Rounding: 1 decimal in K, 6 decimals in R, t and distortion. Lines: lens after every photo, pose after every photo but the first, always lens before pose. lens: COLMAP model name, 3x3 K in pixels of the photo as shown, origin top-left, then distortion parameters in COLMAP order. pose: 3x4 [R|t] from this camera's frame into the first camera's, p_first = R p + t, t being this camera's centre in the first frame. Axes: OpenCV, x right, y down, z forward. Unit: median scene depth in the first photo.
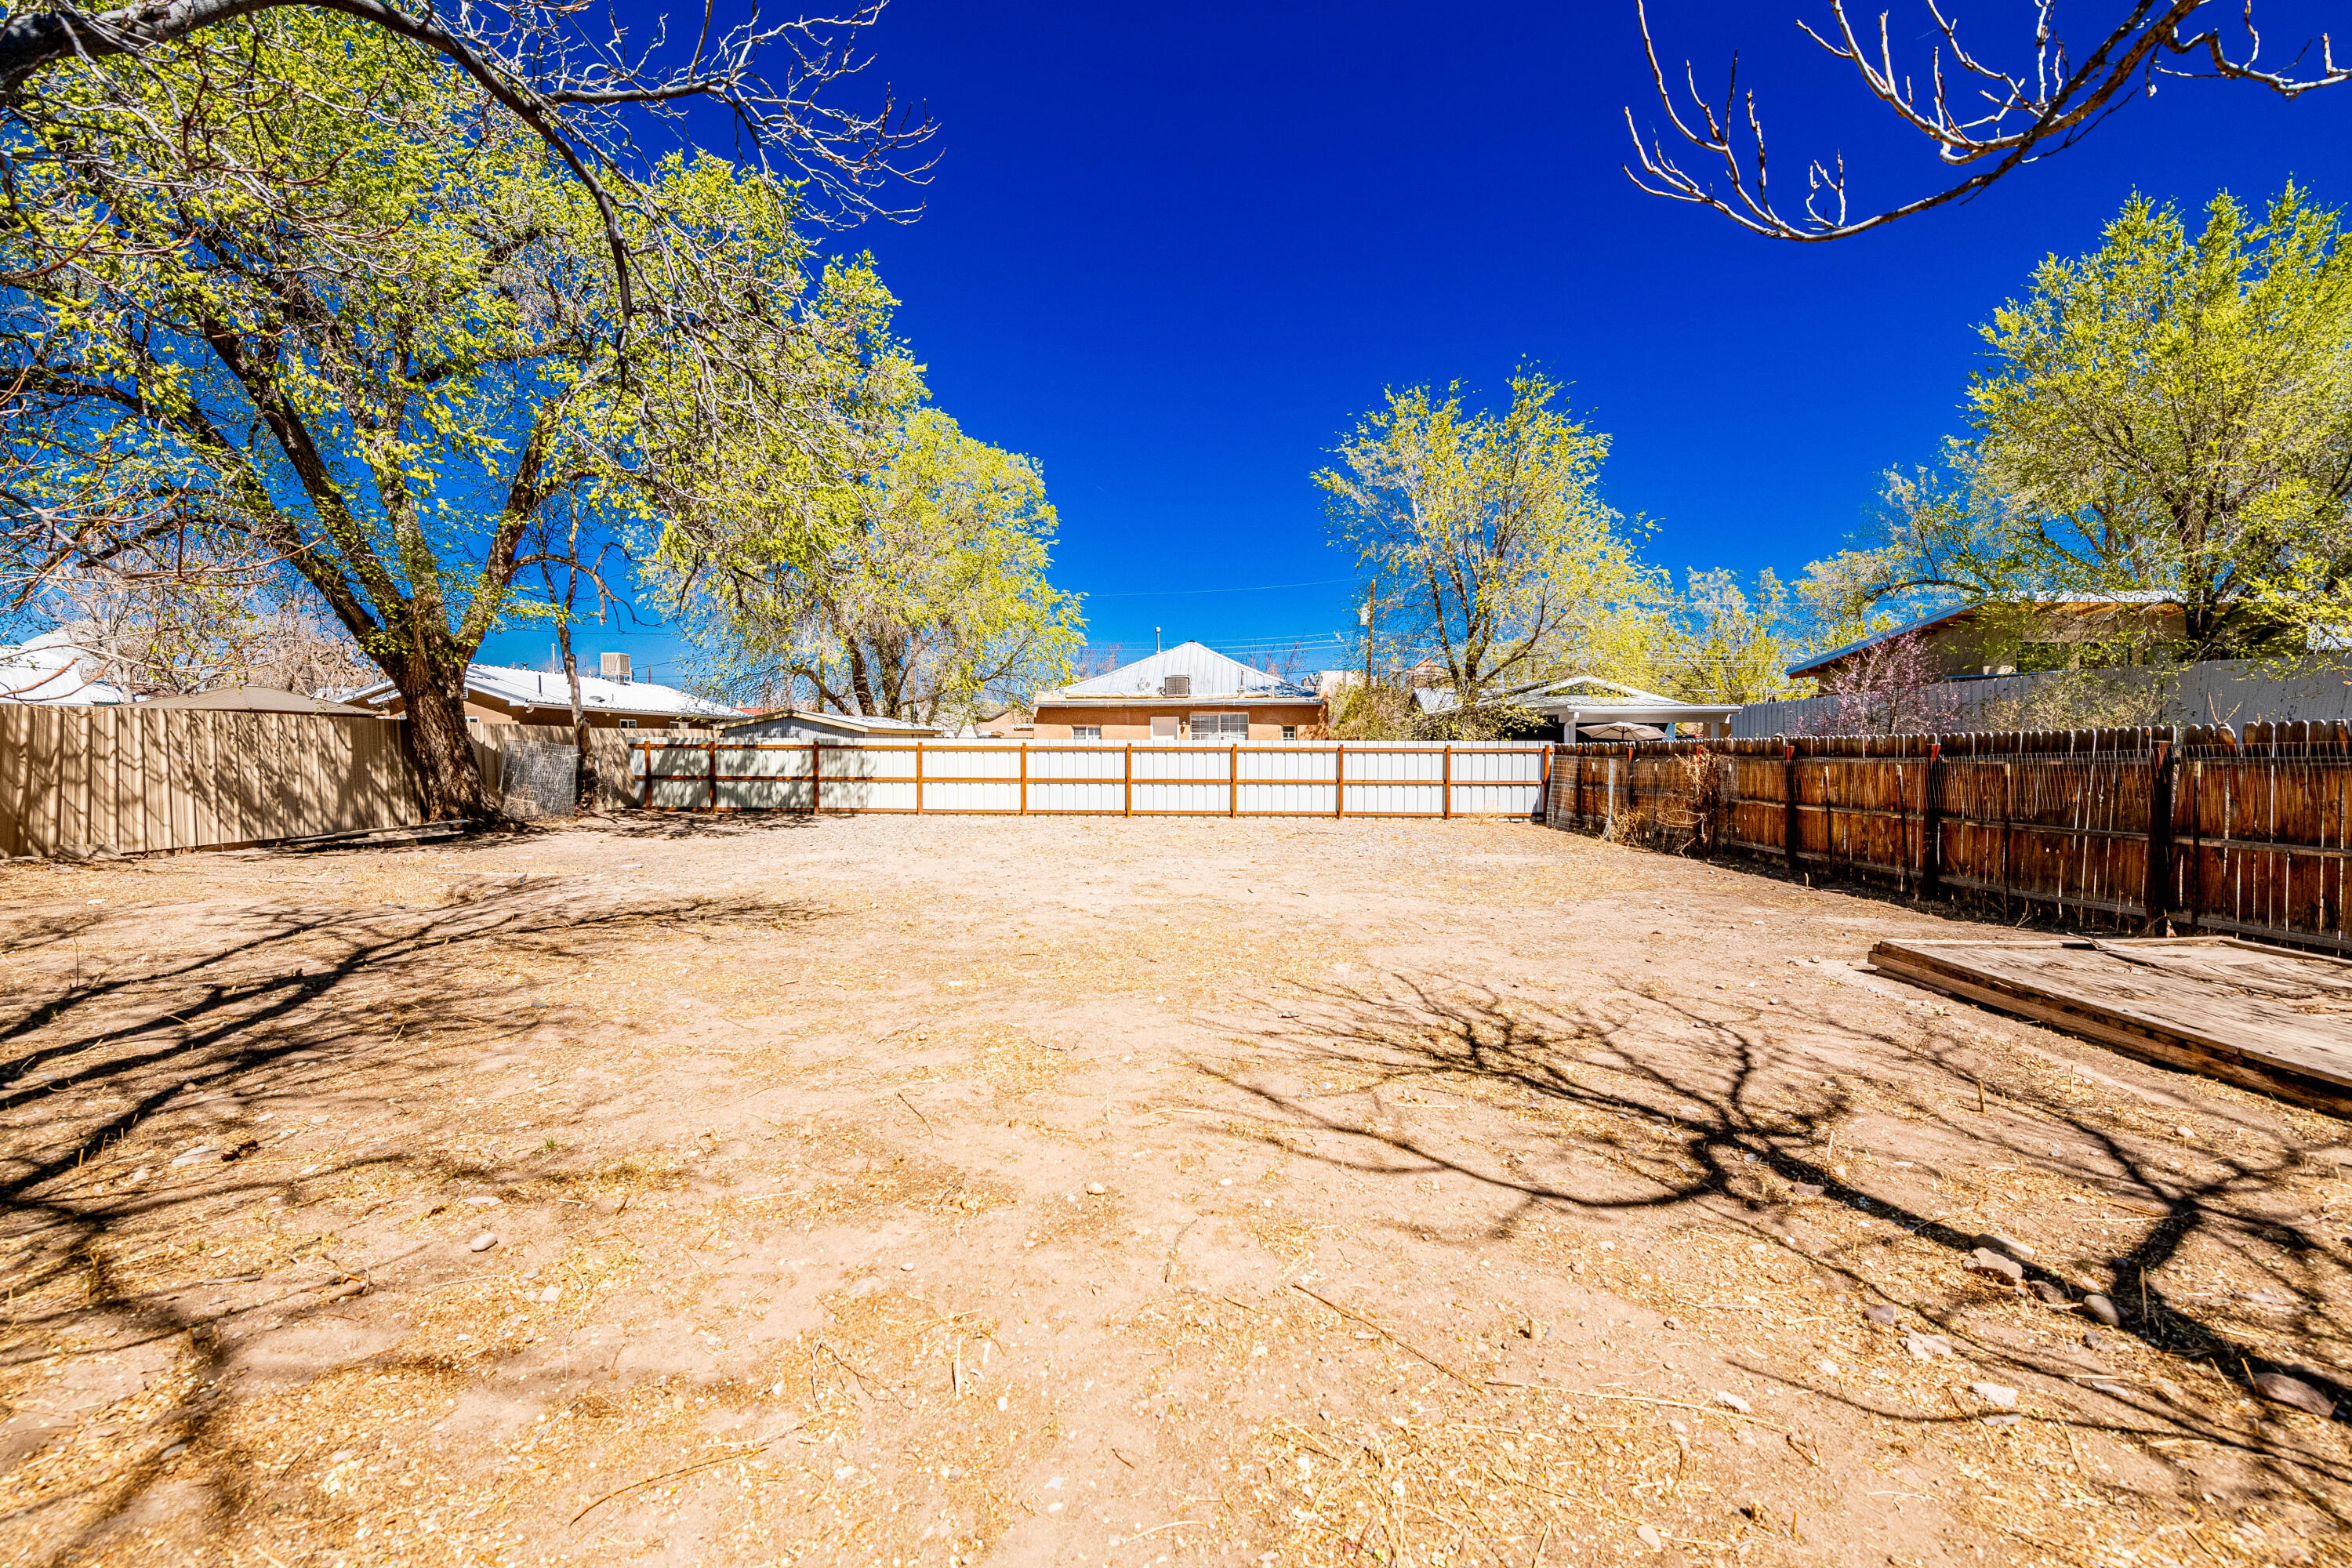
lens RADIAL K [[925.2, 0, 1164.7], [0, 925.2, 782.9], [0, 0, 1]] dist [0.000800, -0.000411]
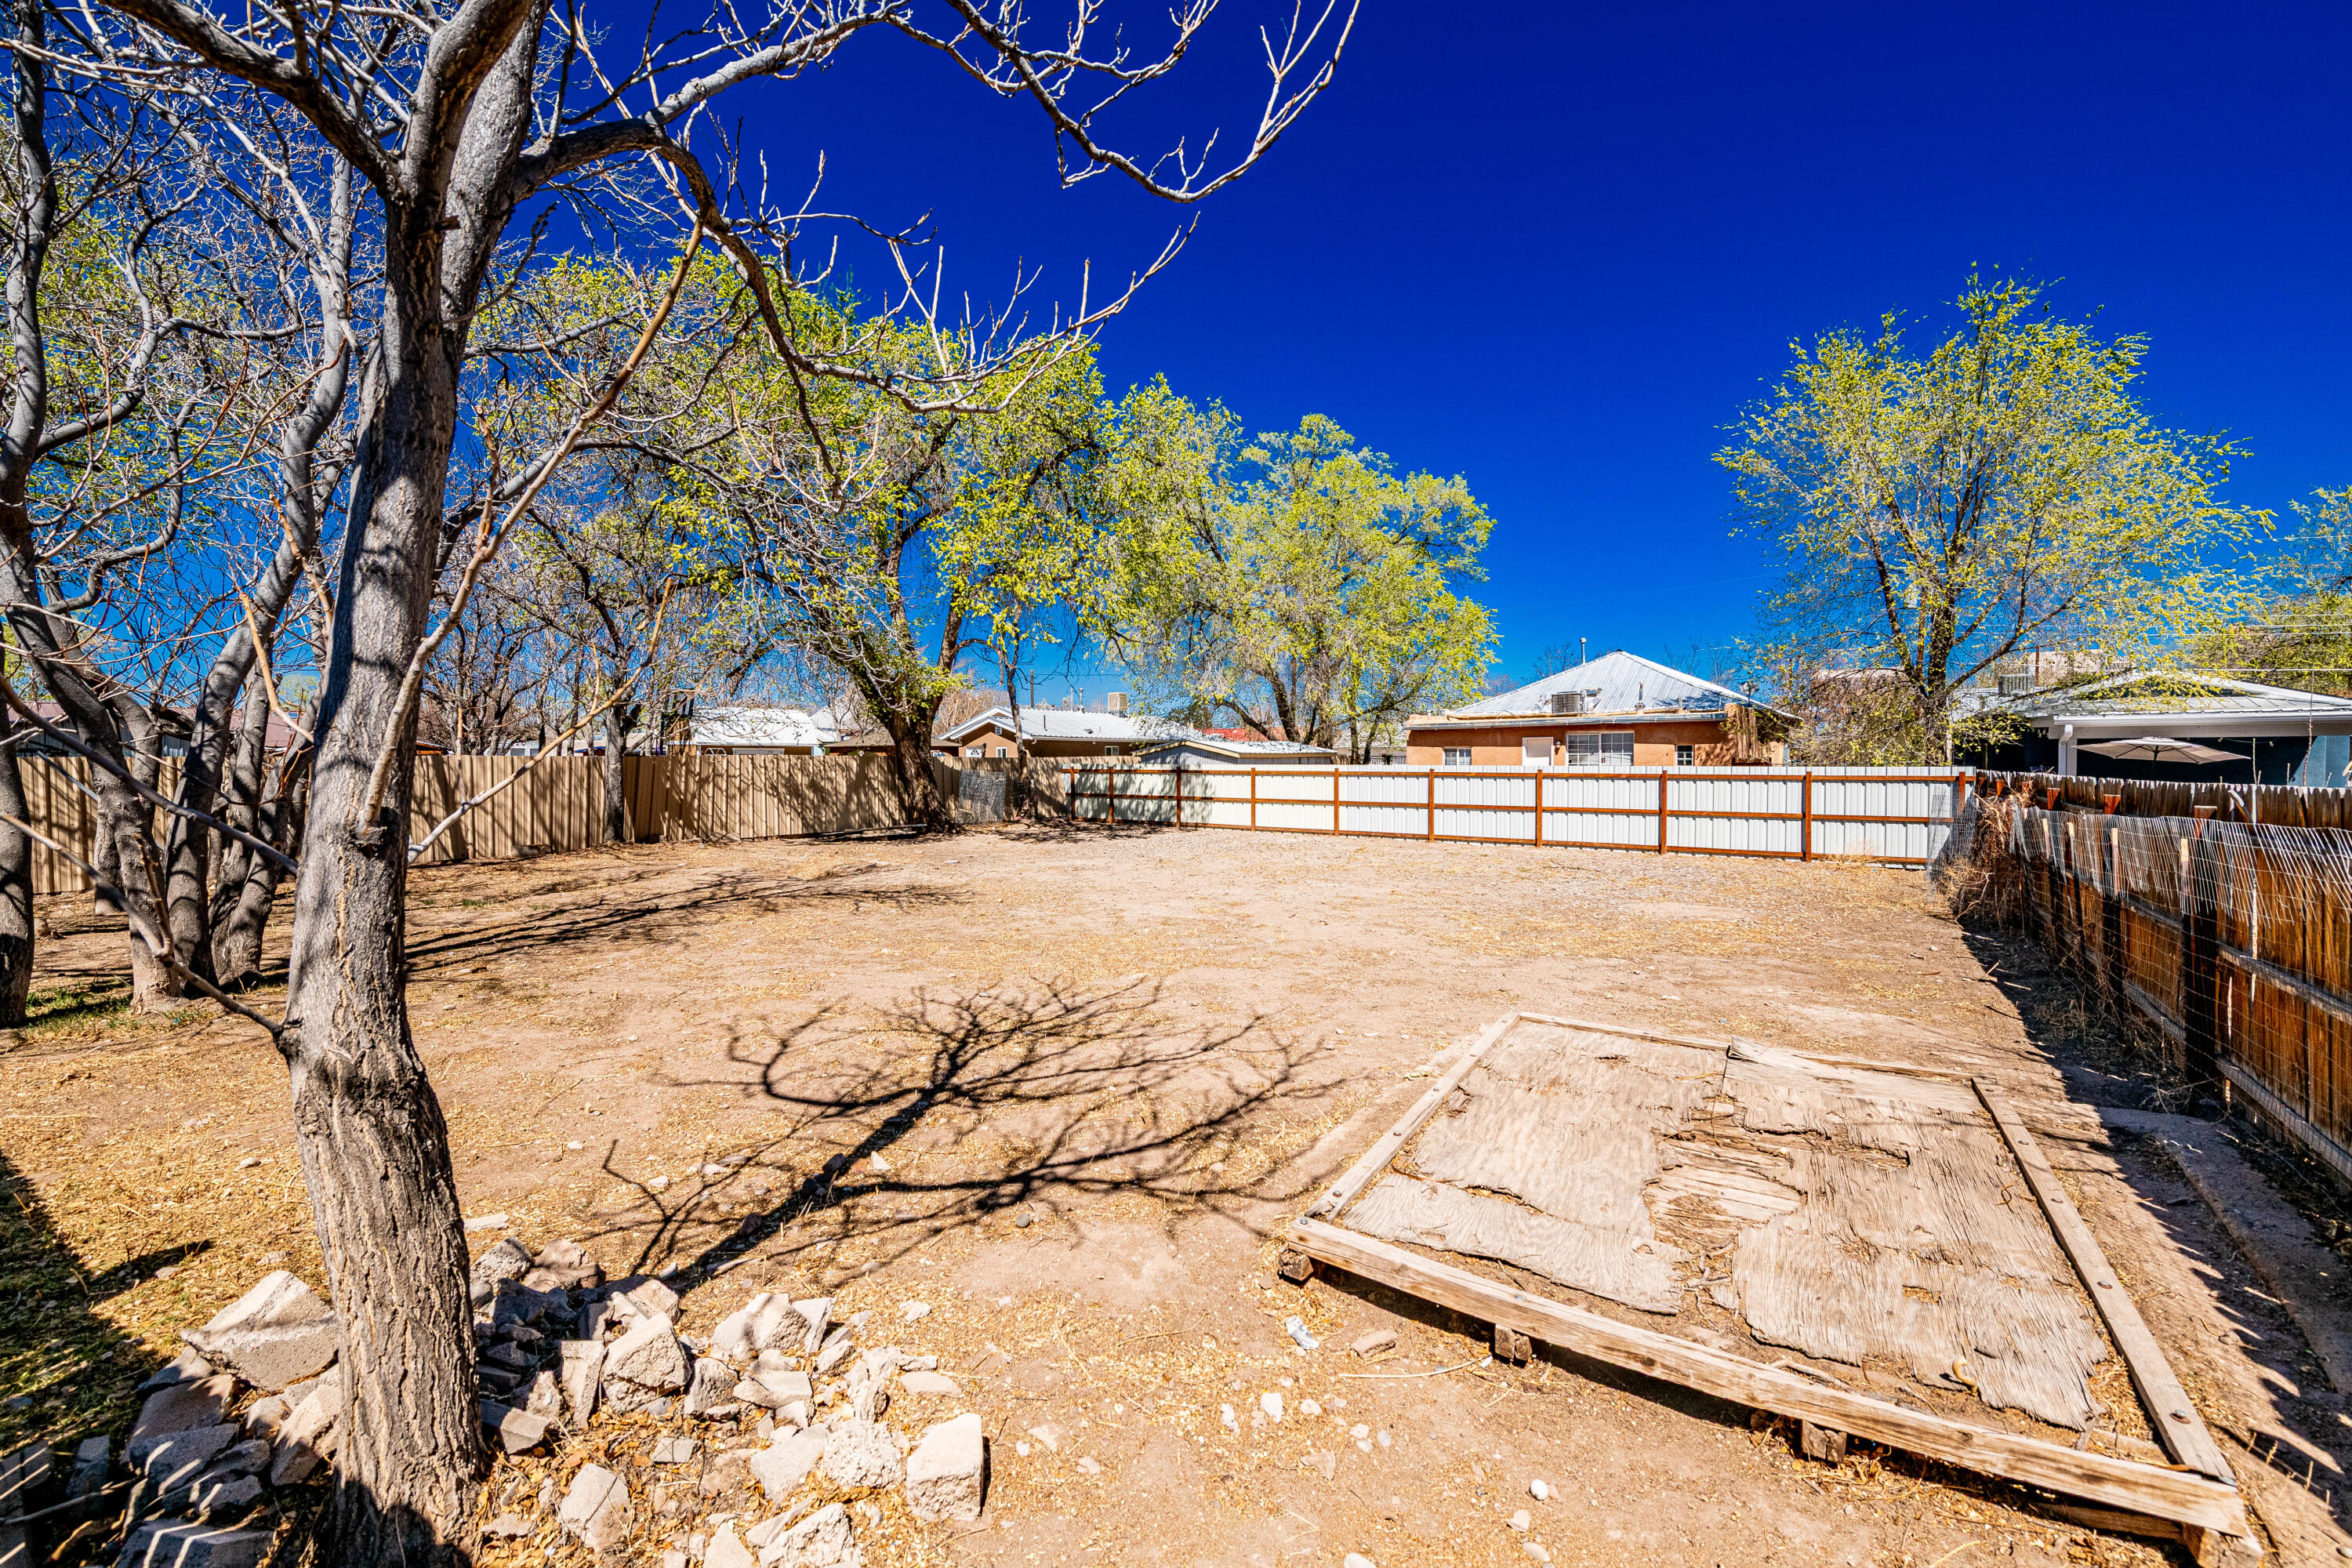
lens RADIAL K [[914.3, 0, 1176.0], [0, 914.3, 784.0], [0, 0, 1]] dist [0.000462, -0.000016]
pose [[0.837058, 0.009088, -0.547038, 0.273457], [-0.019234, 0.999733, -0.012823, -0.007408], [0.546776, 0.021255, 0.837009, 0.014917]]
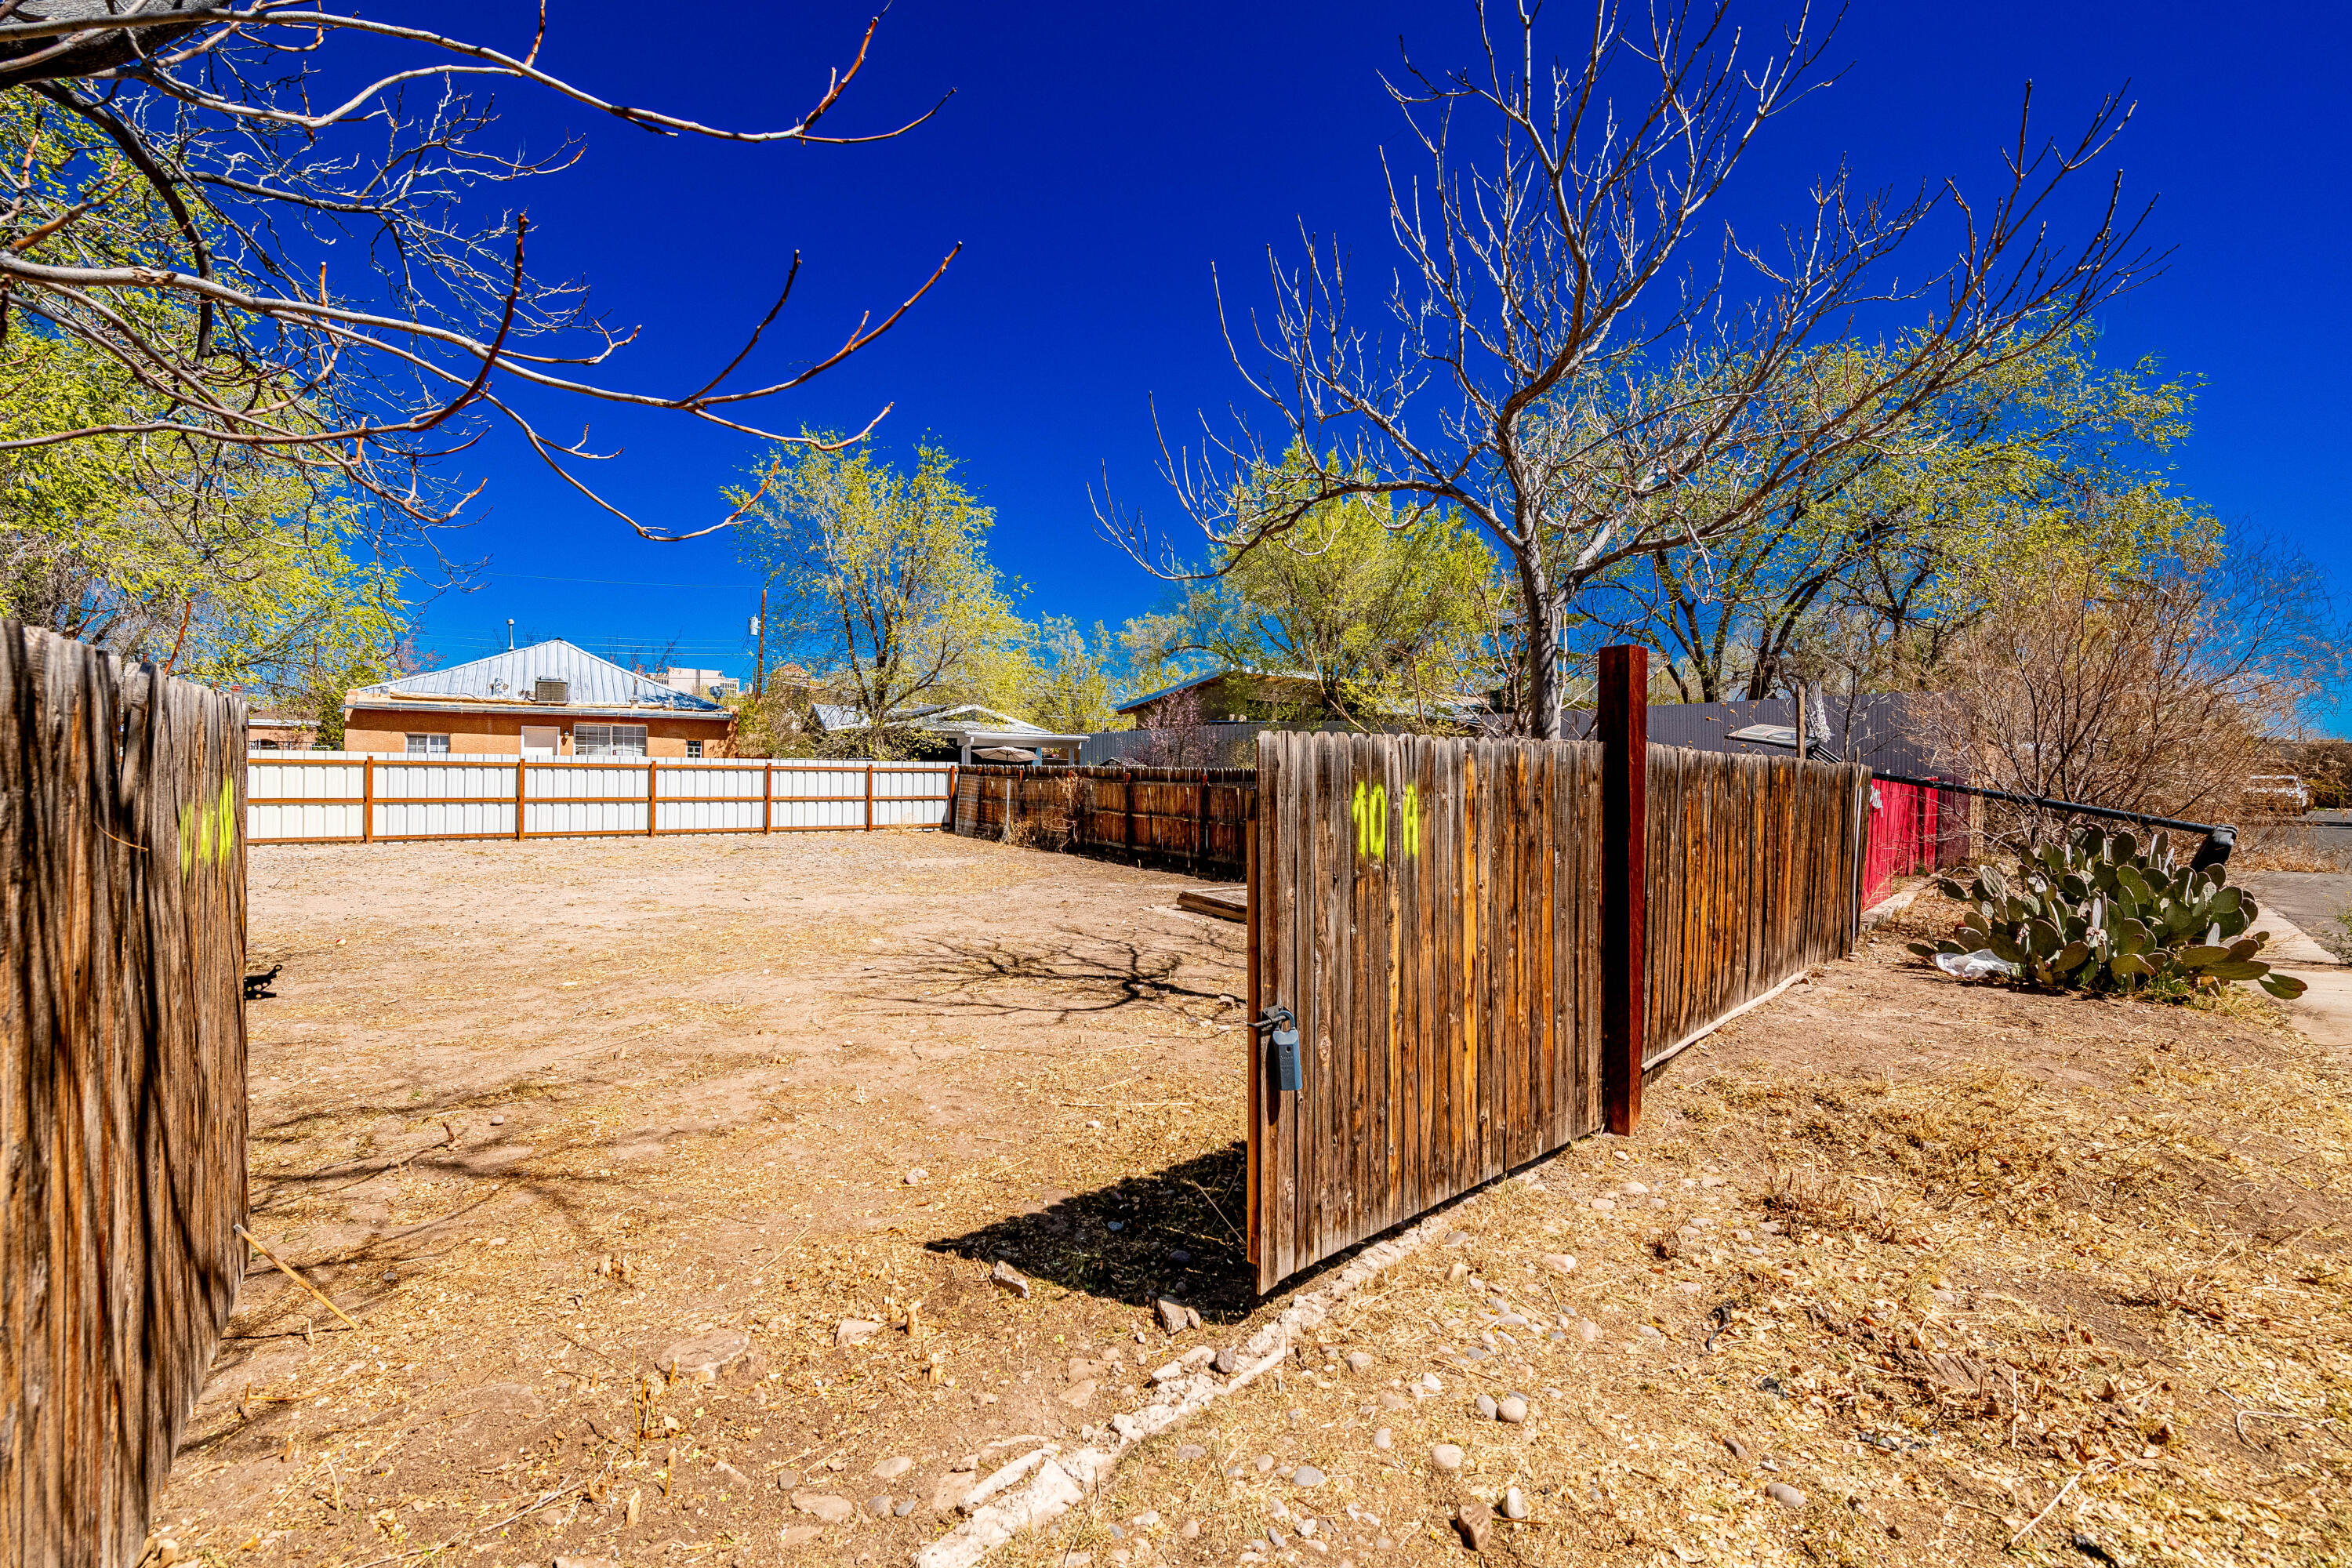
lens RADIAL K [[942.4, 0, 1167.3], [0, 942.4, 779.6], [0, 0, 1]] dist [-0.000618, -0.000110]
pose [[0.793164, 0.001232, 0.609006, -0.099618], [0.007308, 0.999907, -0.011541, -0.006875], [-0.608964, 0.013605, 0.793081, -0.119029]]
